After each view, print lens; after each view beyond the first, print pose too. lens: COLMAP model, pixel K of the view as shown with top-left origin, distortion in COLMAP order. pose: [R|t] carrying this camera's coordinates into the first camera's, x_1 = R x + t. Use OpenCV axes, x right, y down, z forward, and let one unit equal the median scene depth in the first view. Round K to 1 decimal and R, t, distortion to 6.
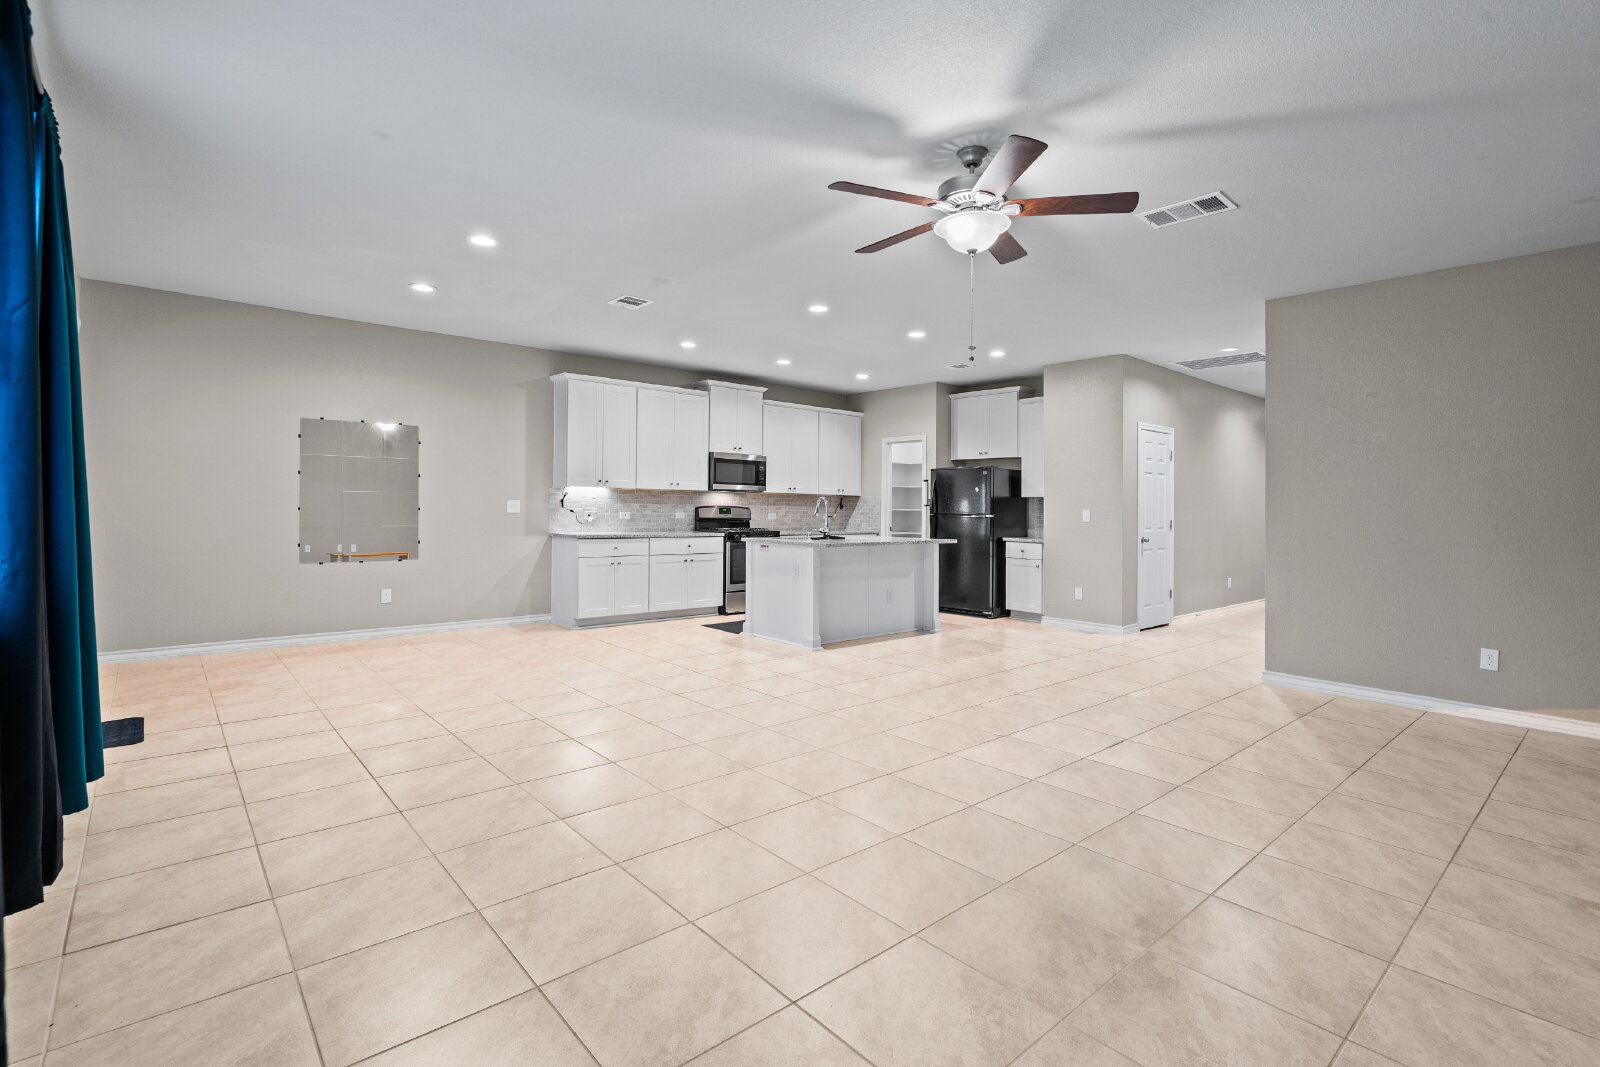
lens RADIAL K [[734.3, 0, 794.4], [0, 734.3, 527.9], [0, 0, 1]] dist [0.001926, 0.000670]
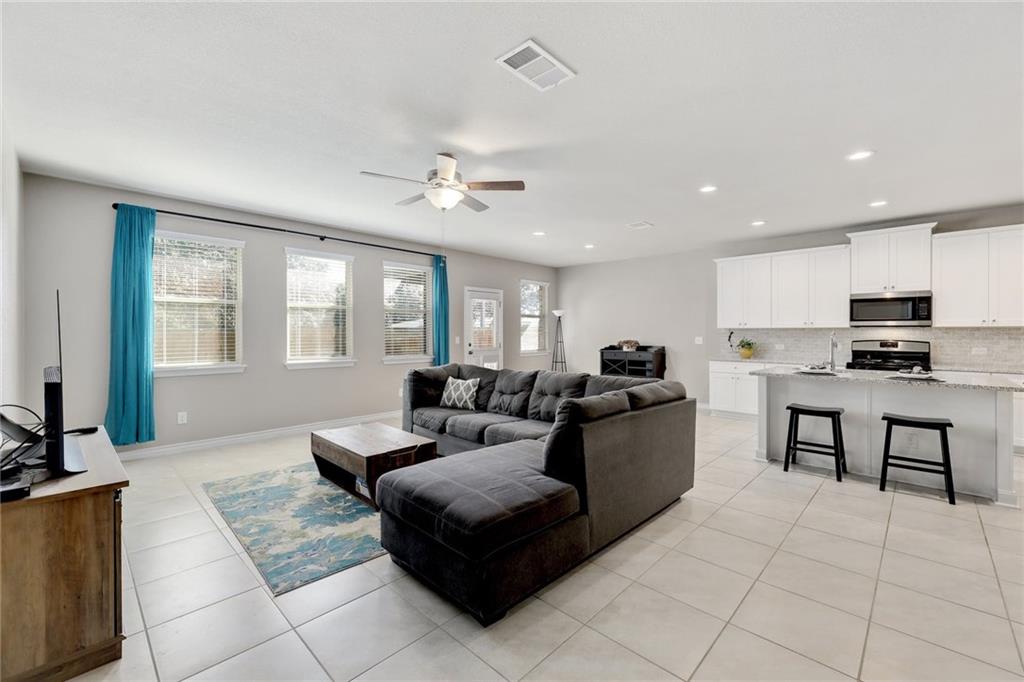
lens RADIAL K [[424.0, 0, 512.0], [0, 424.0, 334.9], [0, 0, 1]] dist [0.001808, -0.000197]
pose [[0.089721, -0.010938, -0.995907, 0.512567], [-0.028556, 0.999500, -0.013550, -0.013496], [0.995558, 0.029655, 0.089364, 0.397795]]
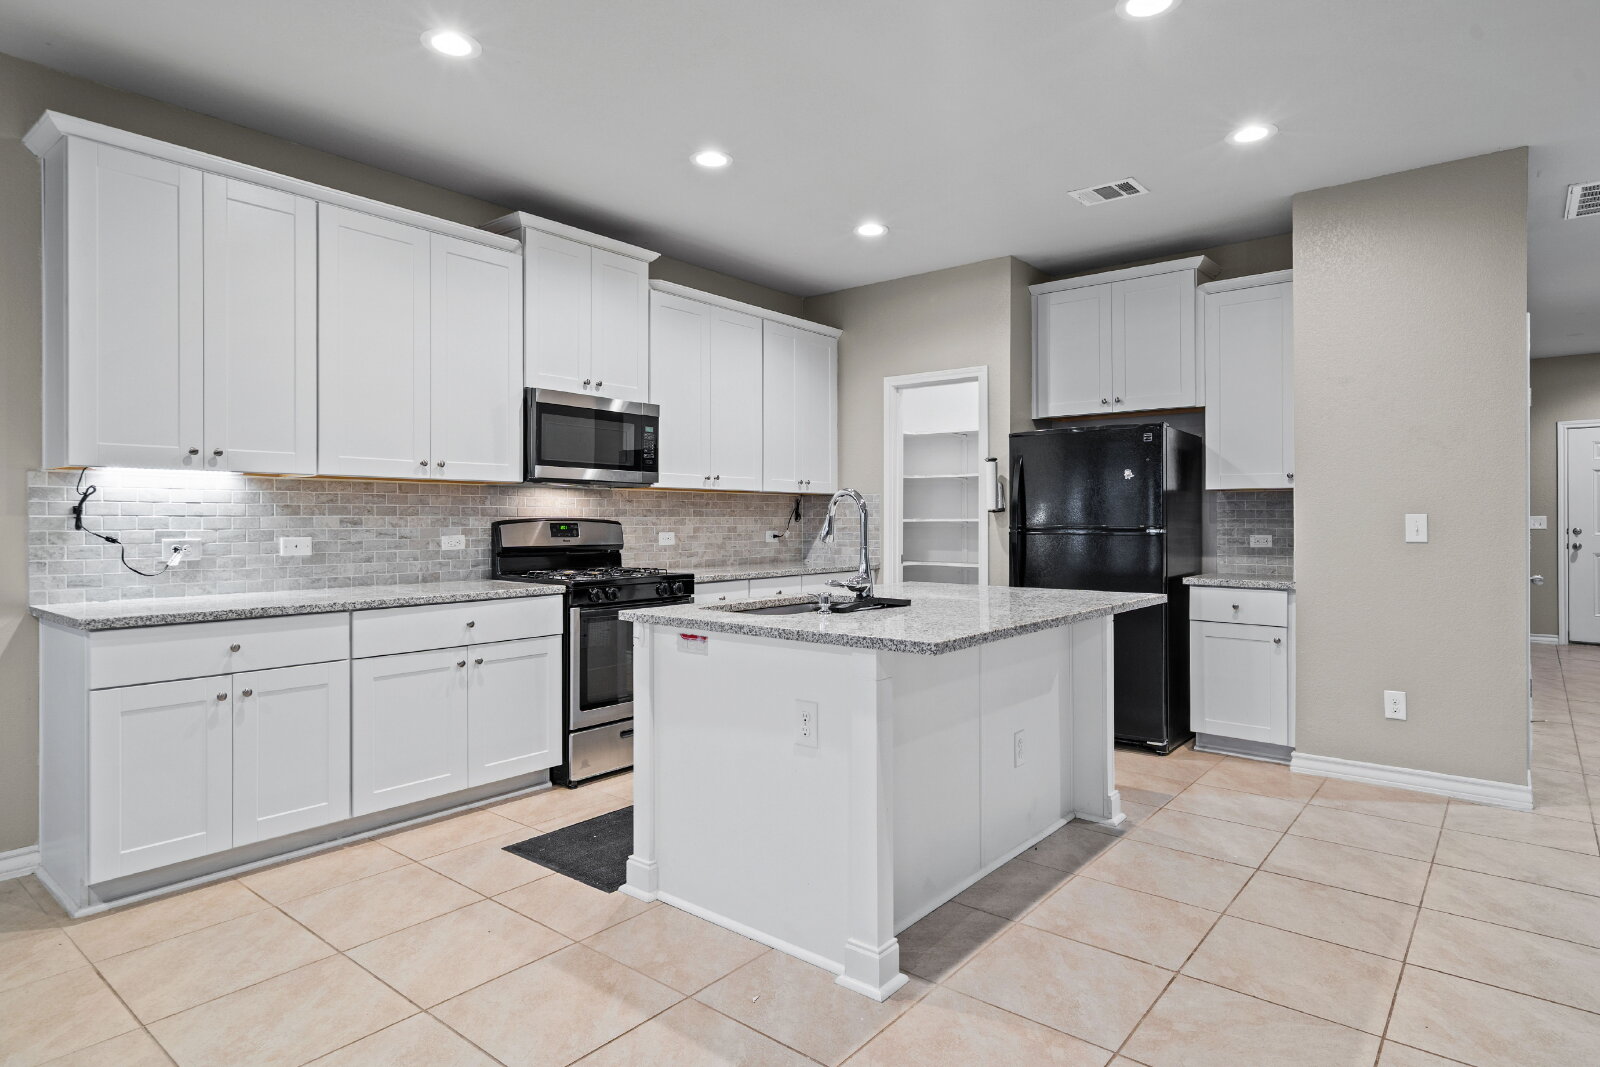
lens RADIAL K [[891.6, 0, 792.6], [0, 891.6, 515.2], [0, 0, 1]] dist [-0.001155, 0.000275]
pose [[0.986131, -0.014209, 0.165357, -0.050808], [0.019283, 0.999390, -0.029117, -0.014313], [-0.164843, 0.031902, 0.985804, 0.480617]]
